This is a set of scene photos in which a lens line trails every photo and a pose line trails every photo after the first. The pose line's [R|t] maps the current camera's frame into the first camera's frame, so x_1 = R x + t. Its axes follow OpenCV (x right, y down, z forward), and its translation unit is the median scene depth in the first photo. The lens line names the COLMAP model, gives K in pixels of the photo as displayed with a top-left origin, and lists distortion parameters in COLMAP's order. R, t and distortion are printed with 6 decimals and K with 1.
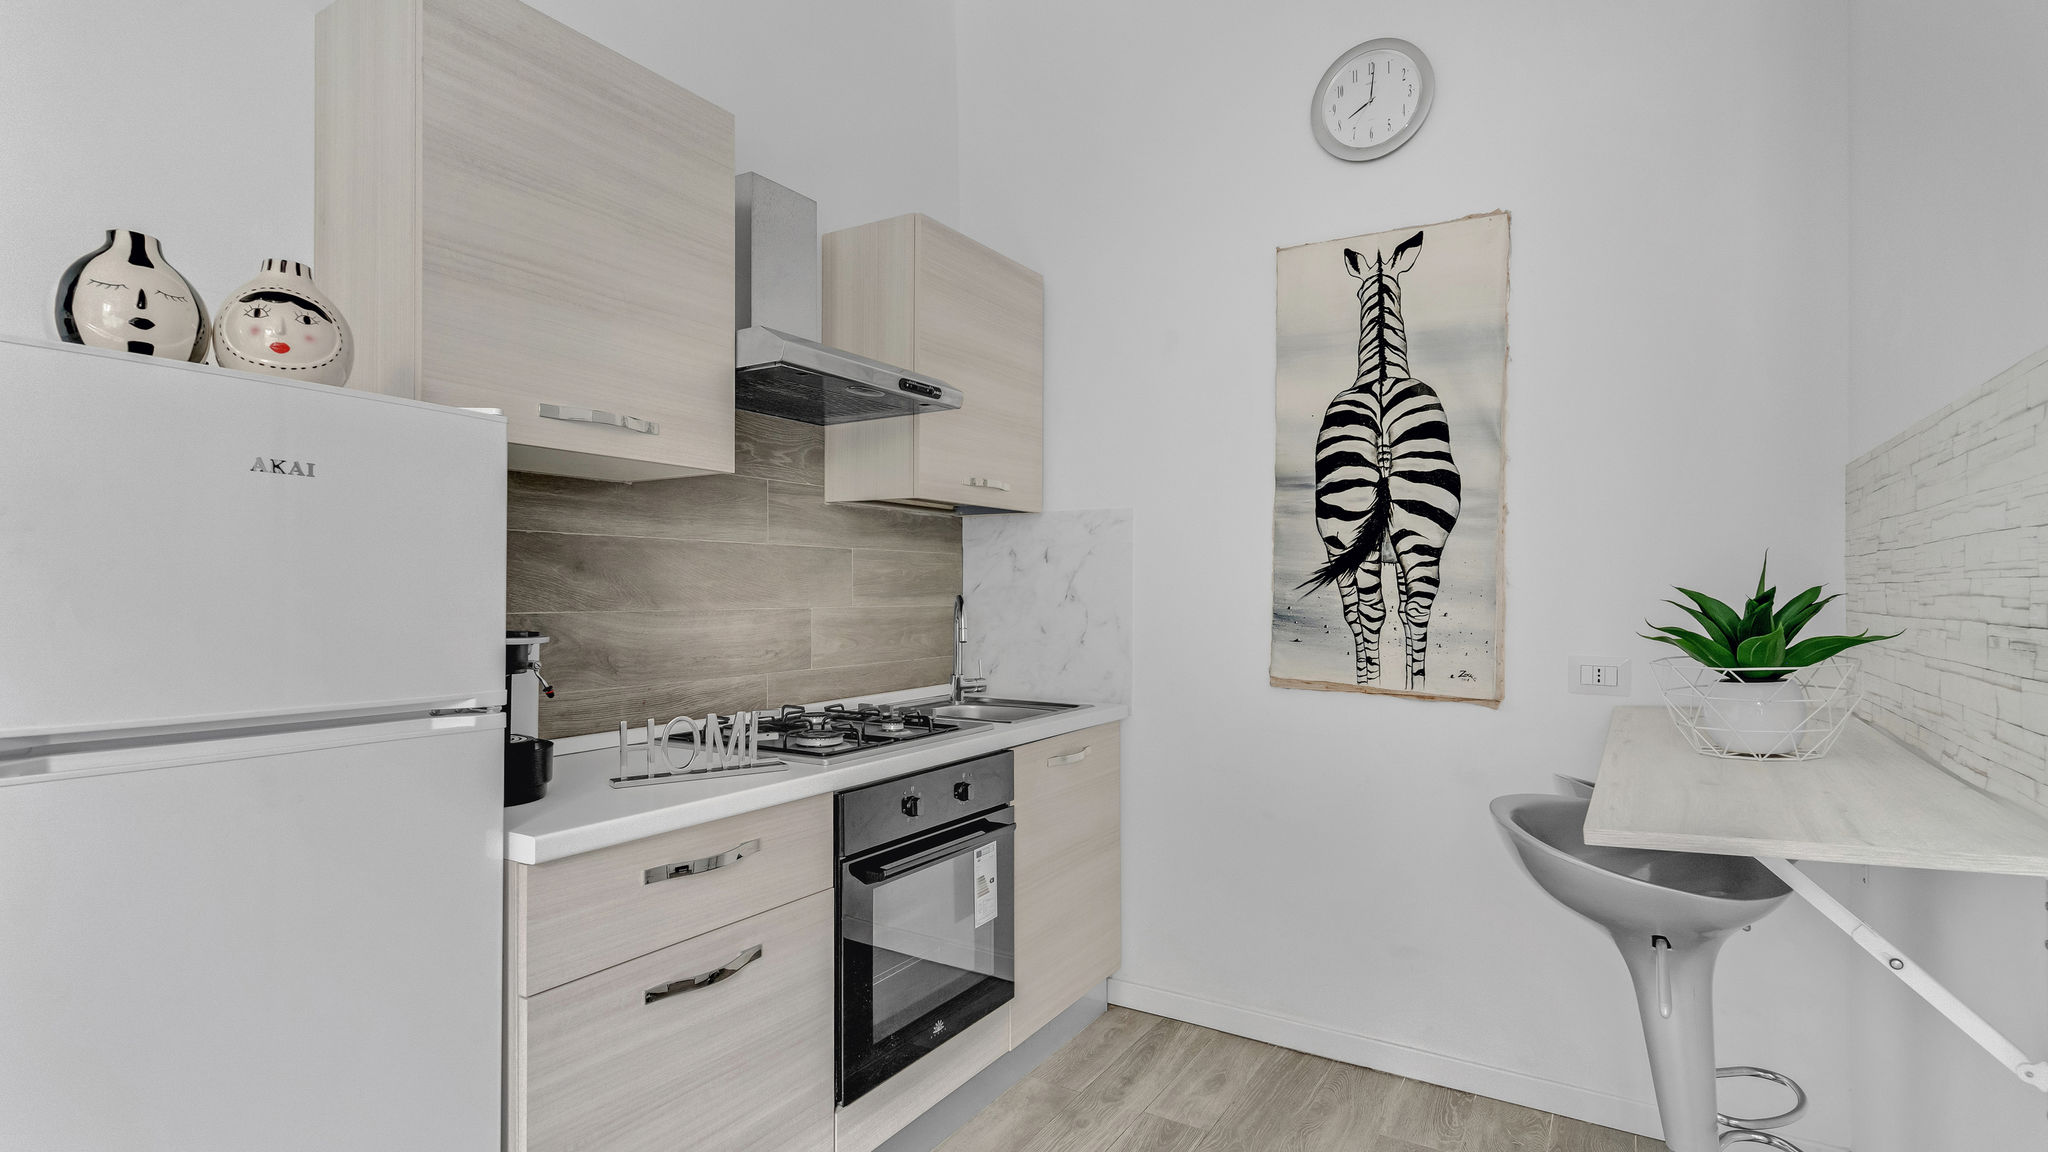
lens RADIAL K [[991.4, 0, 1024.2], [0, 991.4, 580.5], [0, 0, 1]] dist [0.000720, 0.000300]
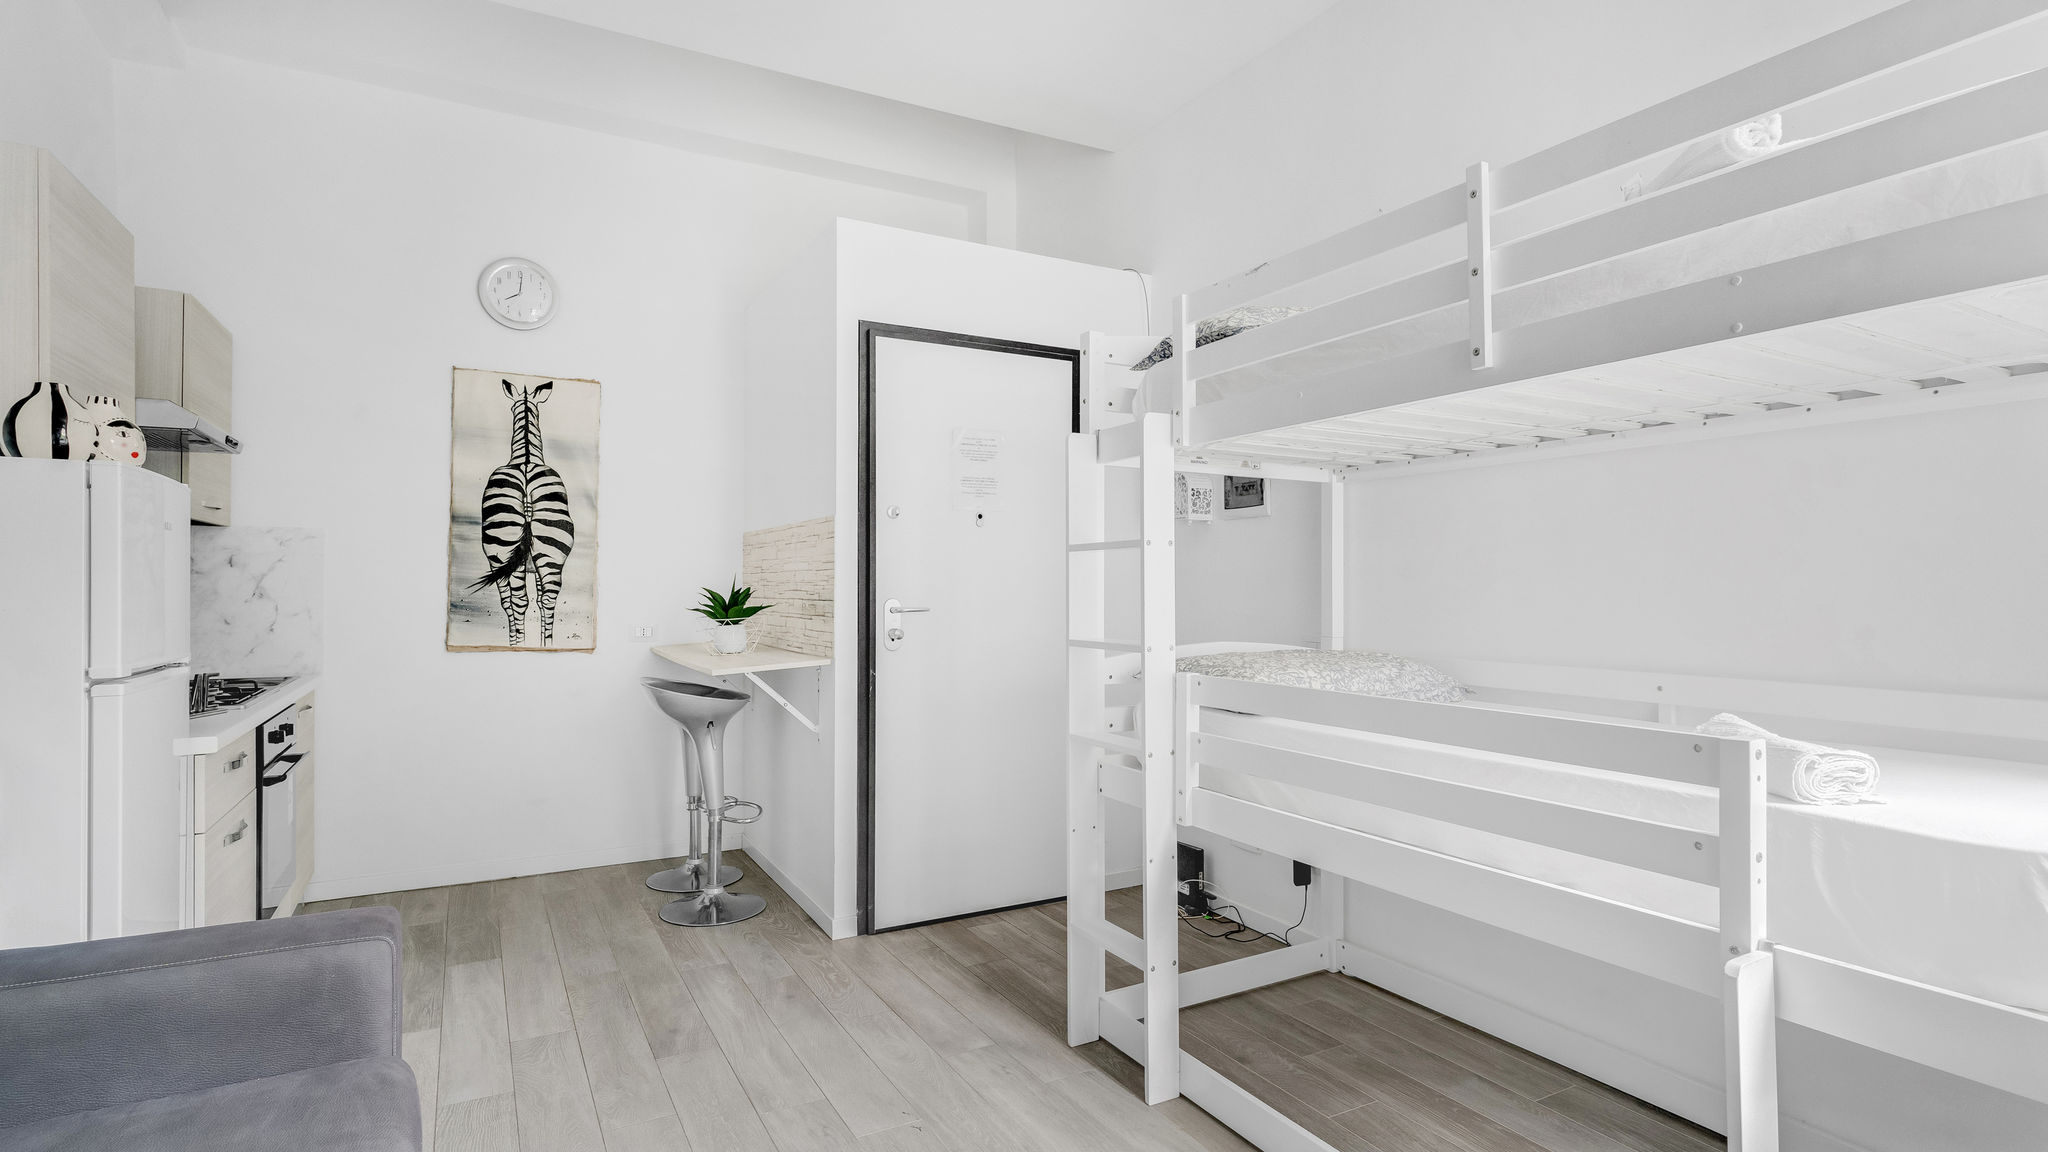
lens RADIAL K [[991.4, 0, 1024.2], [0, 991.4, 580.5], [0, 0, 1]] dist [0.000720, 0.000300]
pose [[0.493231, 0.003055, 0.869893, -0.682842], [-0.007925, 0.999968, 0.000982, -0.012451], [-0.869862, -0.007378, 0.493240, -0.561190]]
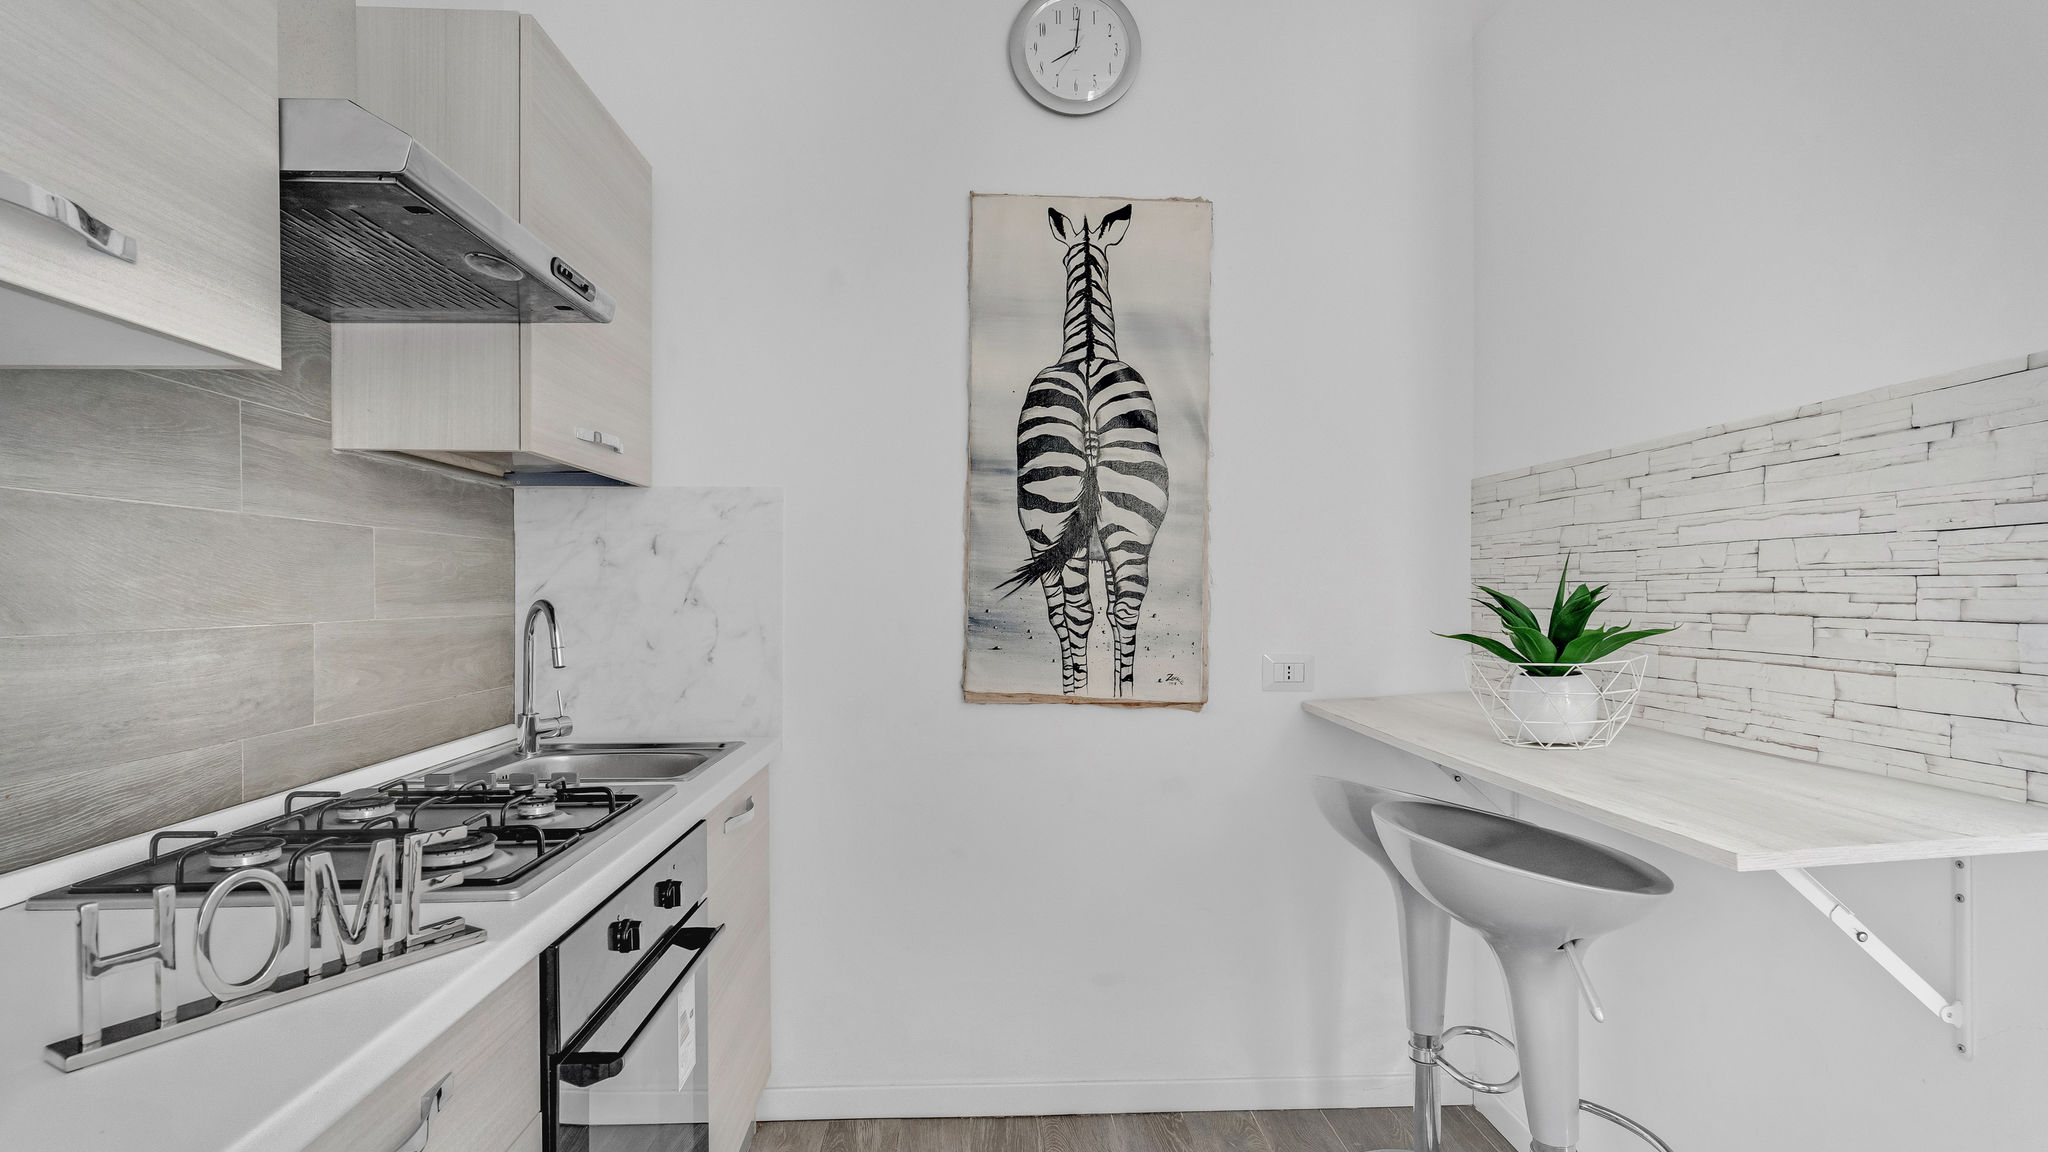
lens RADIAL K [[1001.3, 0, 1014.4], [0, 1001.3, 590.6], [0, 0, 1]] dist [0.000406, -0.000140]
pose [[0.829033, -0.003762, 0.559188, -0.211897], [-0.001355, 0.999961, 0.008737, 0.002234], [-0.559199, -0.008001, 0.828995, 0.272982]]
